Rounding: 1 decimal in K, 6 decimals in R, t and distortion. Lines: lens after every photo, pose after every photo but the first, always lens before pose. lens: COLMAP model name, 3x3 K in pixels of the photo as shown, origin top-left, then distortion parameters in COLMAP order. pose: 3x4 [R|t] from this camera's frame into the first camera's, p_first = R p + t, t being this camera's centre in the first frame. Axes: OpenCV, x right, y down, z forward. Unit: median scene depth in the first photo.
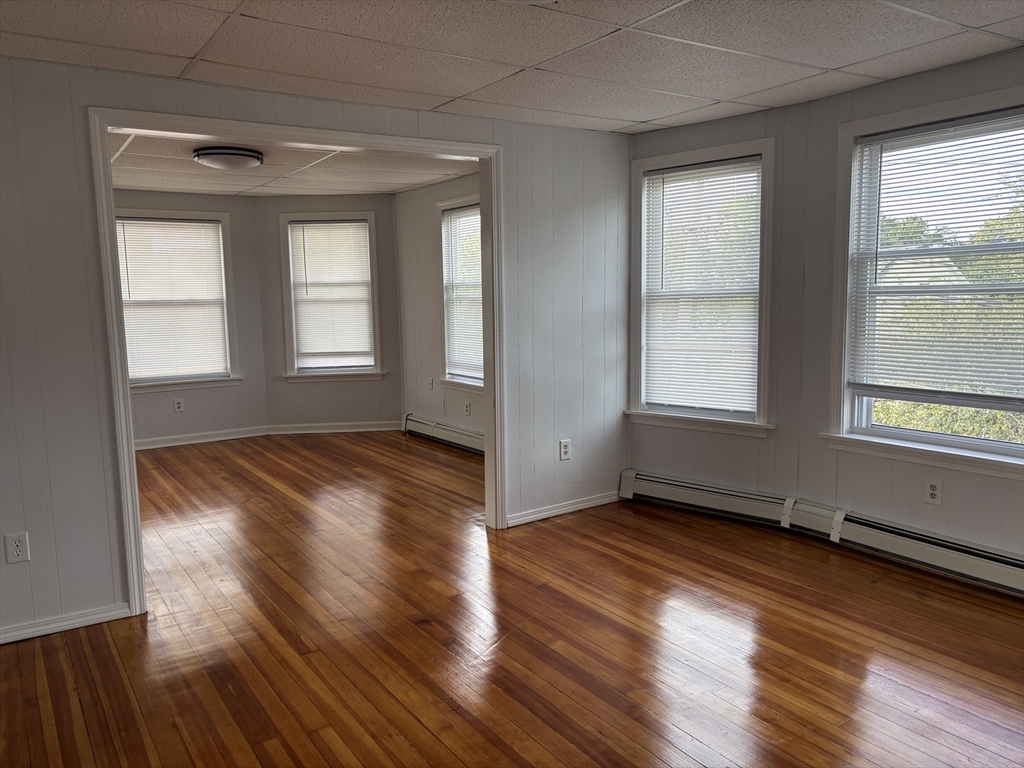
lens RADIAL K [[777.1, 0, 512.0], [0, 777.1, 384.0], [0, 0, 1]] dist [0.075464, -0.087327]
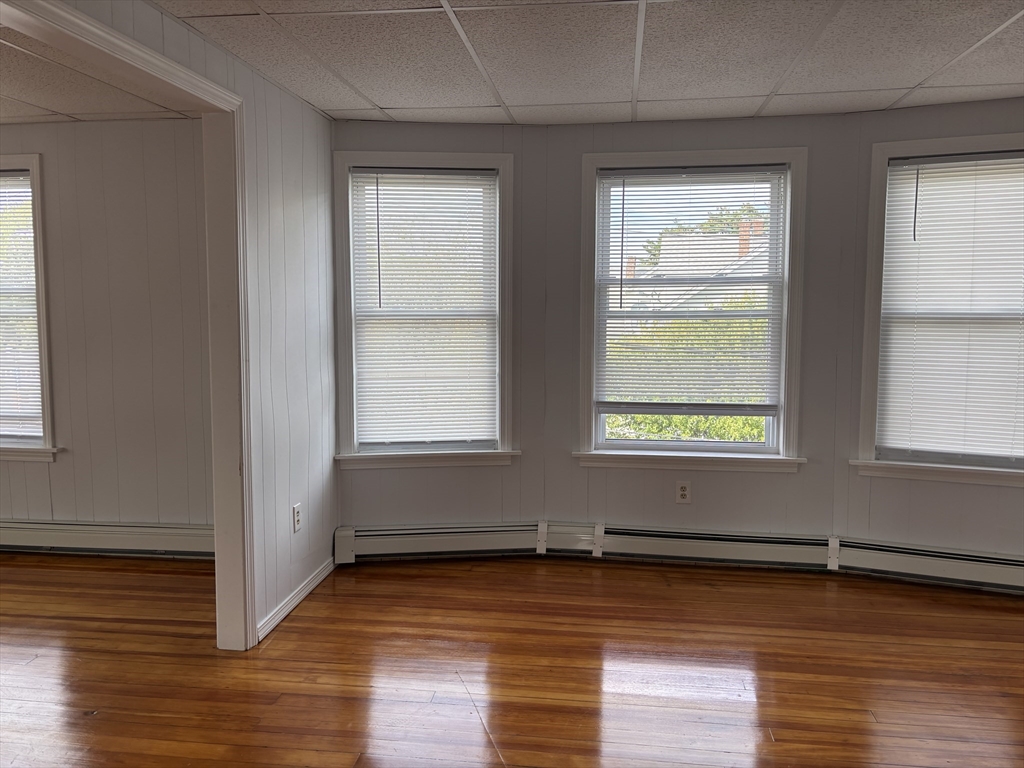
lens RADIAL K [[777.1, 0, 512.0], [0, 777.1, 384.0], [0, 0, 1]] dist [0.075464, -0.087327]
pose [[0.660160, -0.052810, 0.749266, -0.390201], [0.073390, 0.997287, 0.005629, -0.036451], [-0.747531, 0.051273, 0.662245, 0.367137]]
